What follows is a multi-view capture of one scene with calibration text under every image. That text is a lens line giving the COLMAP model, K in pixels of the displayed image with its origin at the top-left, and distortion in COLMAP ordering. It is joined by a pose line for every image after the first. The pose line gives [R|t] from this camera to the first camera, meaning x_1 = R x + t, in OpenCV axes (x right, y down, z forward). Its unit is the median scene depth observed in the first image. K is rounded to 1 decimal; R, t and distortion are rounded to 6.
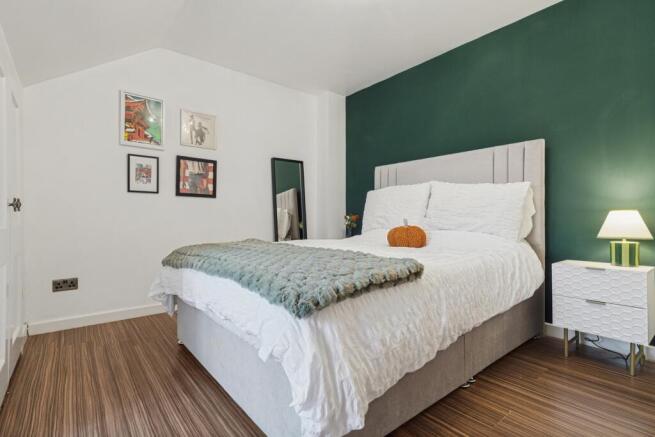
lens RADIAL K [[311.5, 0, 326.2], [0, 311.5, 217.0], [0, 0, 1]] dist [0.002106, -0.002708]
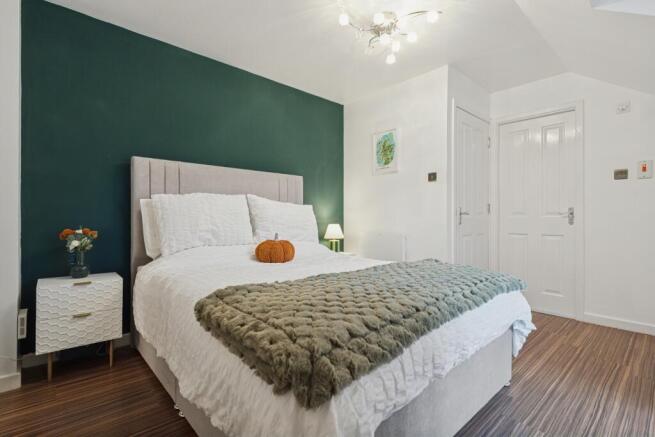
lens RADIAL K [[311.5, 0, 331.1], [0, 311.5, 216.4], [0, 0, 1]] dist [0.002106, -0.002708]
pose [[-0.043468, 0.016970, 0.998911, -0.740758], [0.027454, 0.999498, -0.015785, -0.027818], [-0.998678, 0.026738, -0.043912, 0.868566]]
